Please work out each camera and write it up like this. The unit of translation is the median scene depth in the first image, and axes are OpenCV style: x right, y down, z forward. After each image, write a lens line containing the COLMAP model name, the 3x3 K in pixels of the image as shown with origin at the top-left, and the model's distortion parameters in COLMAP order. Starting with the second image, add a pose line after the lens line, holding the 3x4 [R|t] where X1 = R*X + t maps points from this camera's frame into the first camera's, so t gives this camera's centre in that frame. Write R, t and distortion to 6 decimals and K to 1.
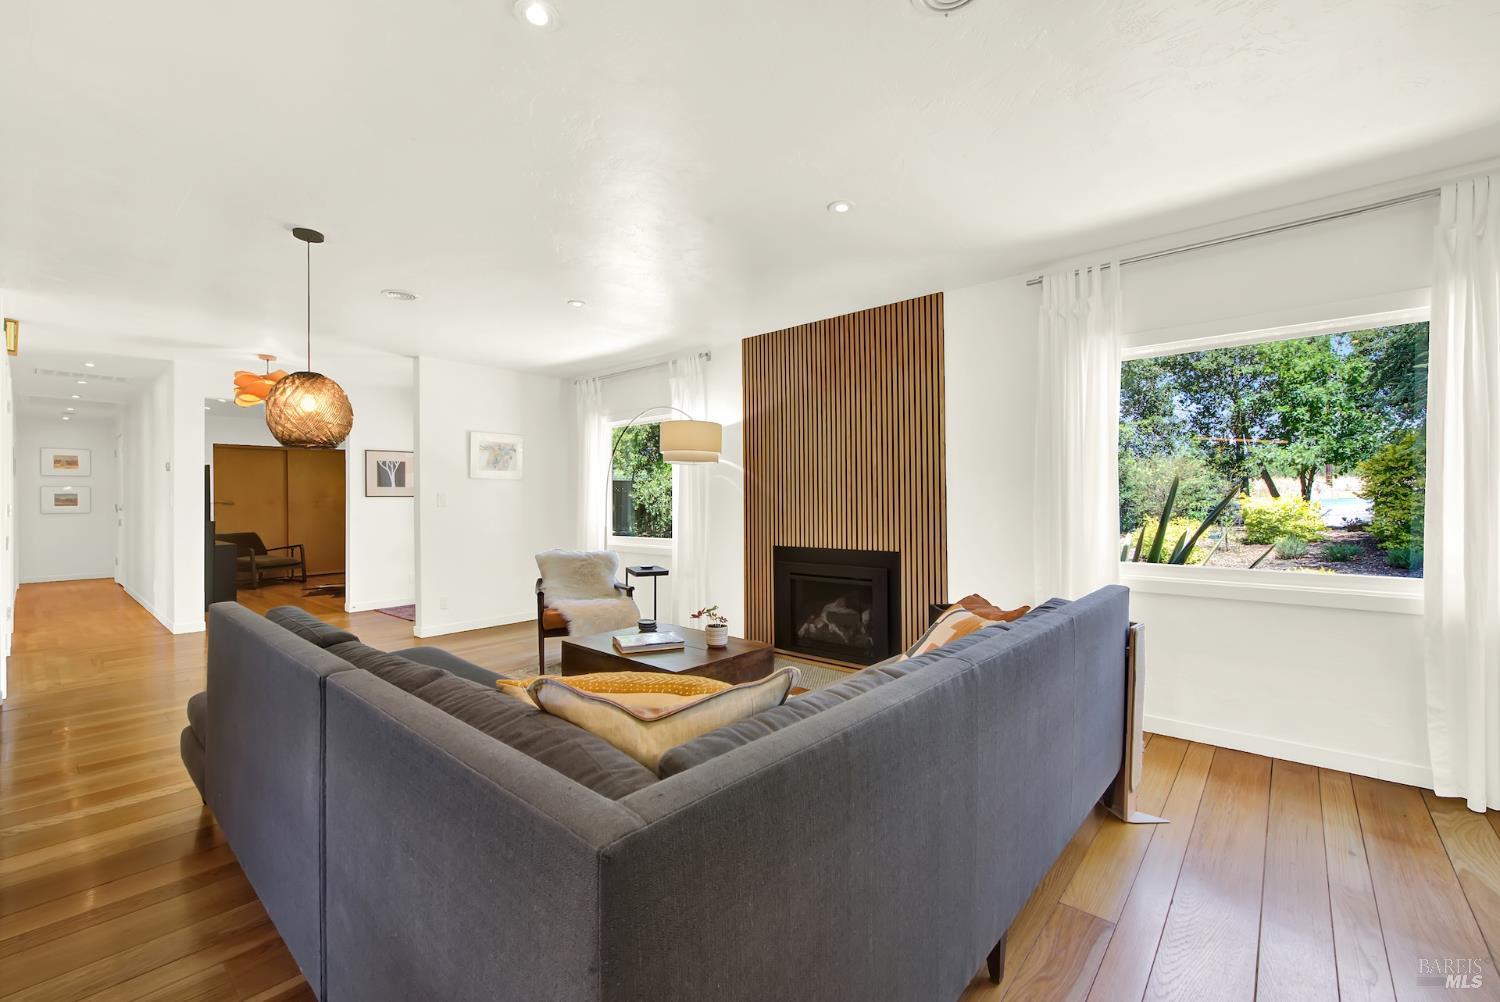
lens RADIAL K [[623.1, 0, 756.7], [0, 623.1, 497.8], [0, 0, 1]] dist [0.000659, -0.000089]
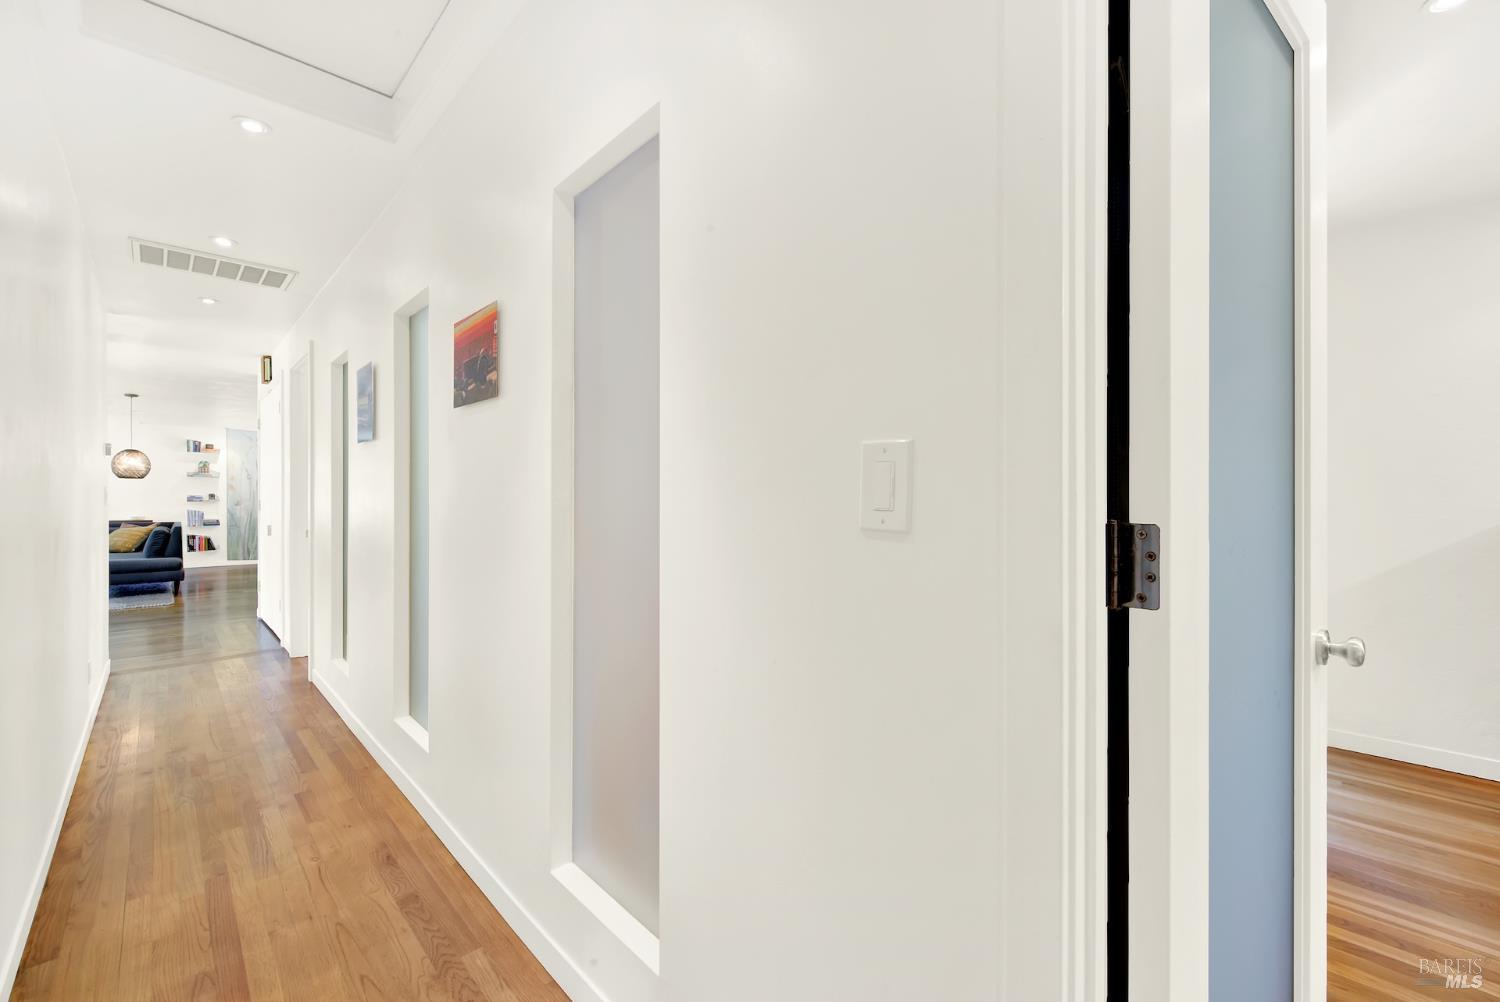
lens RADIAL K [[605.4, 0, 750.4], [0, 605.4, 498.5], [0, 0, 1]] dist [0.000545, -0.000159]
pose [[-0.995668, 0.004825, 0.092857, -1.701820], [0.004397, 0.999979, -0.004814, 0.011673], [-0.092879, -0.004385, -0.995668, 1.587834]]
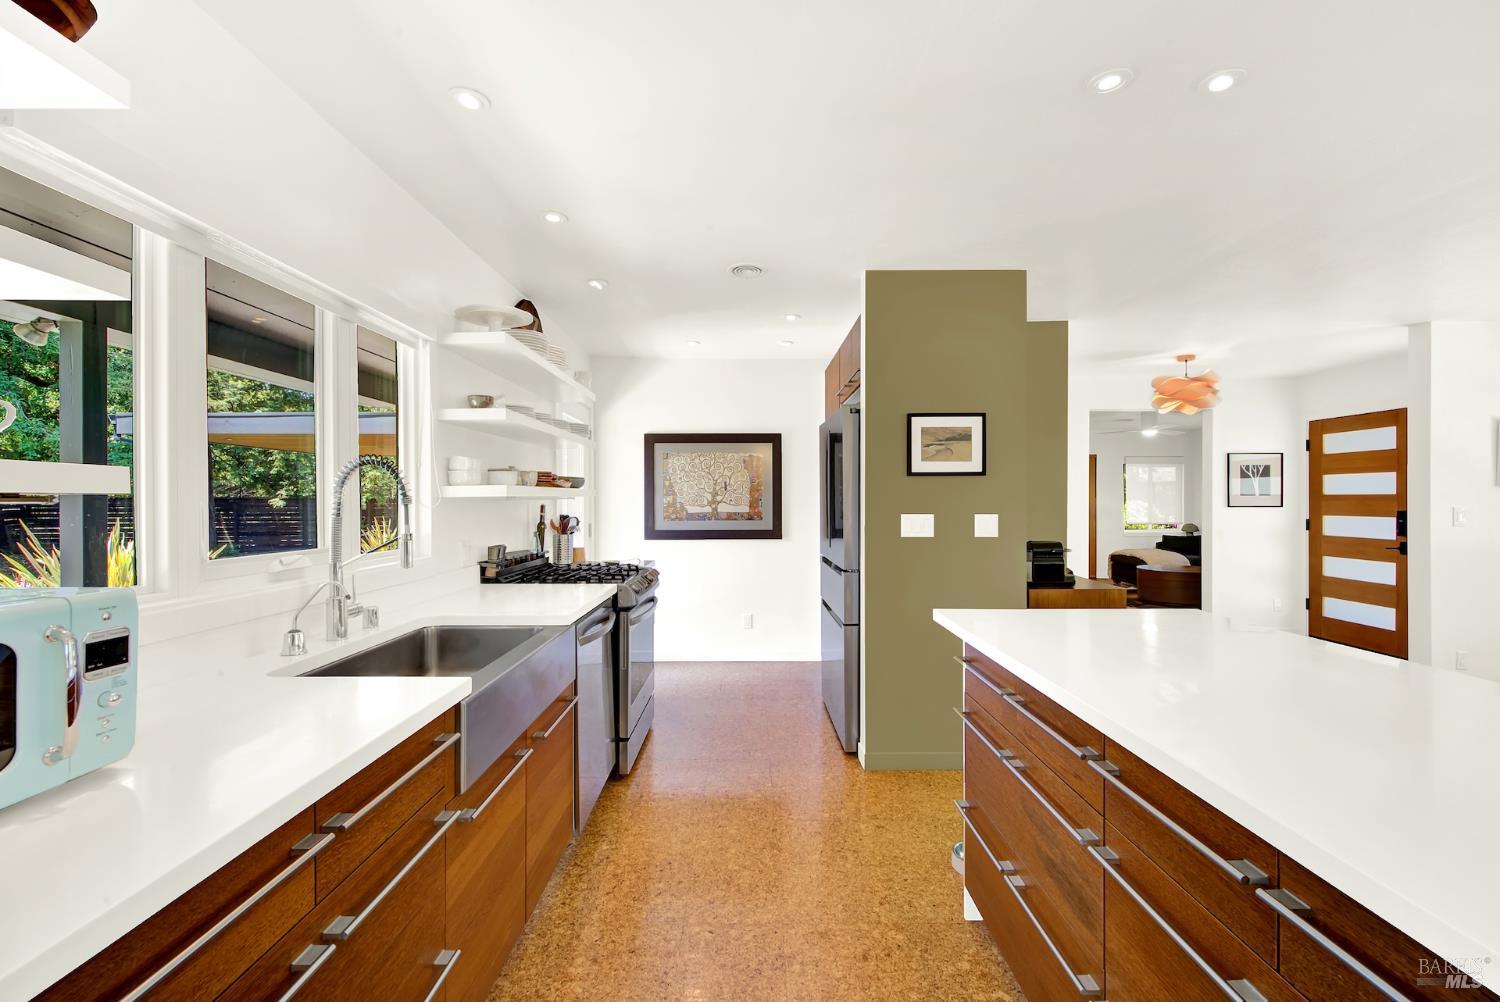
lens RADIAL K [[607.8, 0, 757.6], [0, 607.8, 499.6], [0, 0, 1]] dist [0.001969, -0.000250]
pose [[0.657310, 0.005925, -0.753597, -0.485635], [-0.001692, 0.999978, 0.006385, -0.019105], [0.753618, -0.002922, 0.657306, -0.064697]]
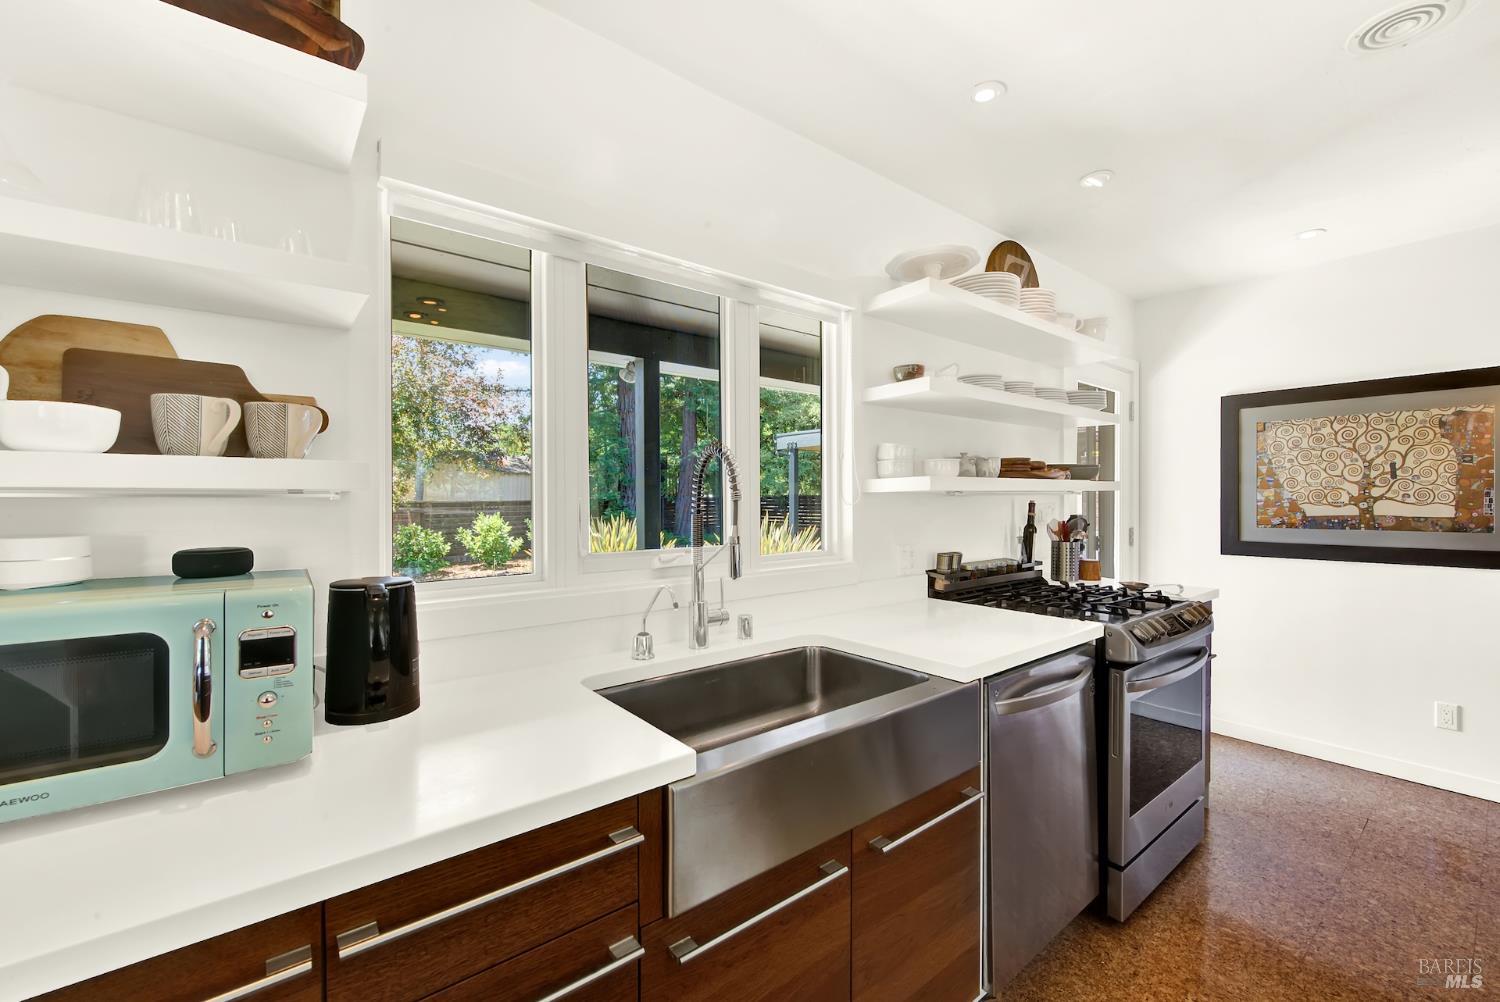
lens RADIAL K [[616.4, 0, 760.1], [0, 616.4, 505.0], [0, 0, 1]] dist [0.000914, -0.000248]
pose [[-0.184185, 0.018812, -0.982711, -0.577849], [0.007208, 0.999816, 0.017788, -0.017230], [0.982865, -0.003807, -0.184287, 0.053708]]
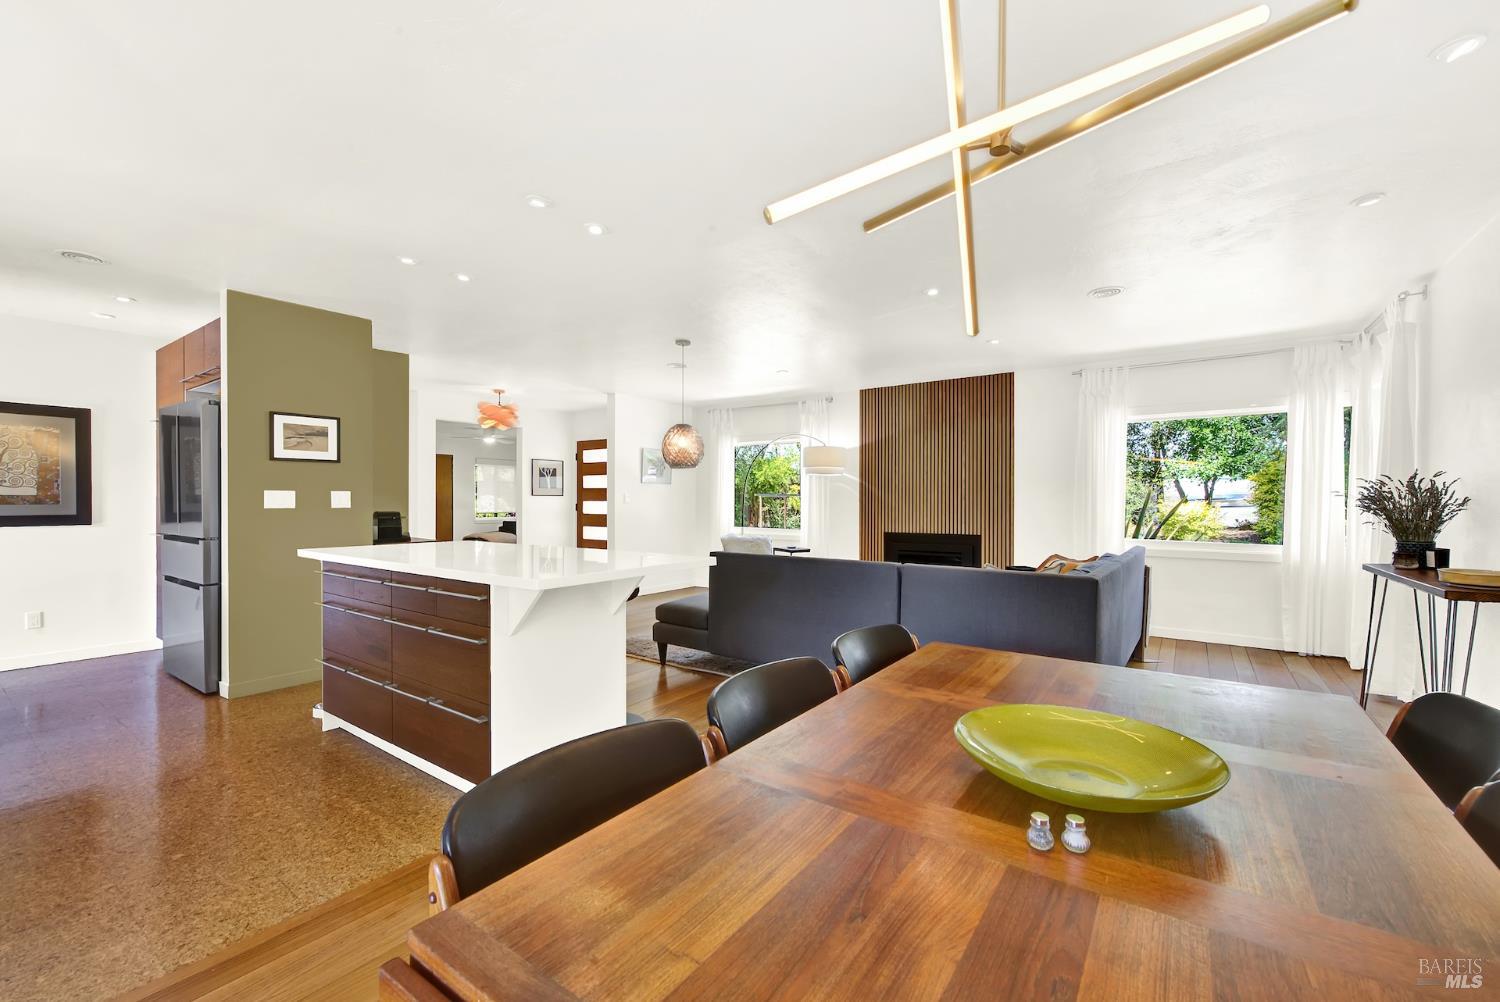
lens RADIAL K [[610.0, 0, 754.5], [0, 610.0, 508.0], [0, 0, 1]] dist [0.000448, -0.000659]
pose [[0.996029, 0.007622, 0.088698, -0.328772], [-0.008950, 0.999854, 0.014576, 0.001113], [-0.088574, -0.015312, 0.995952, -0.331604]]
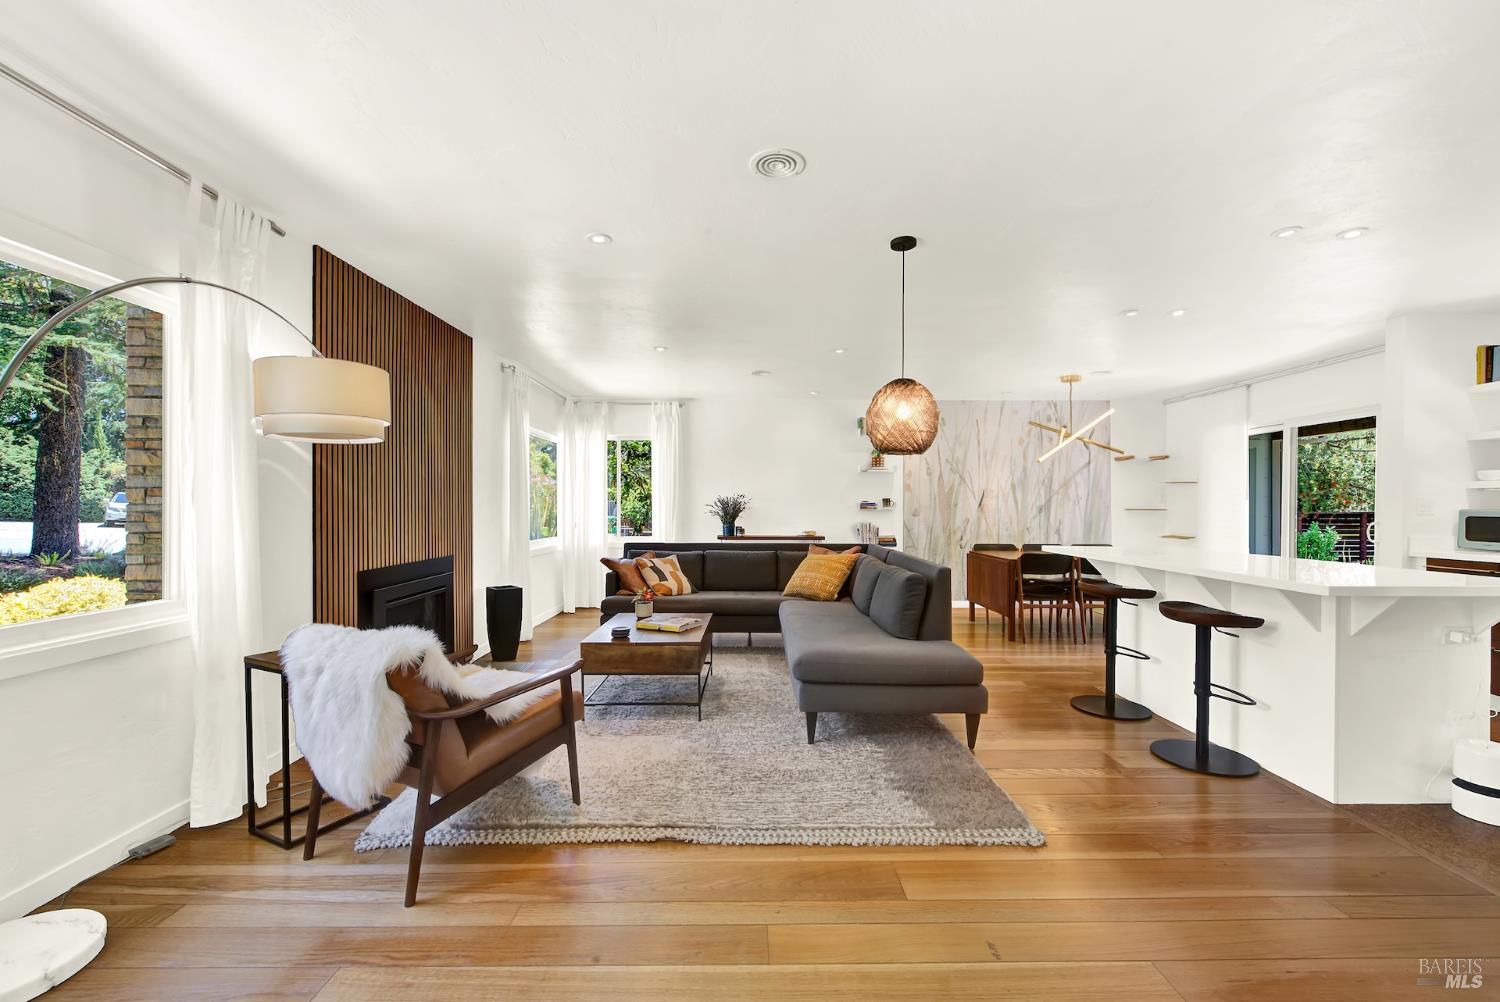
lens RADIAL K [[607.1, 0, 754.7], [0, 607.1, 508.8], [0, 0, 1]] dist [0.002797, -0.000210]
pose [[-0.655577, 0.001176, 0.755127, -0.639134], [-0.000533, 0.999998, -0.002021, 0.004881], [-0.755128, -0.001727, -0.655575, 0.897422]]
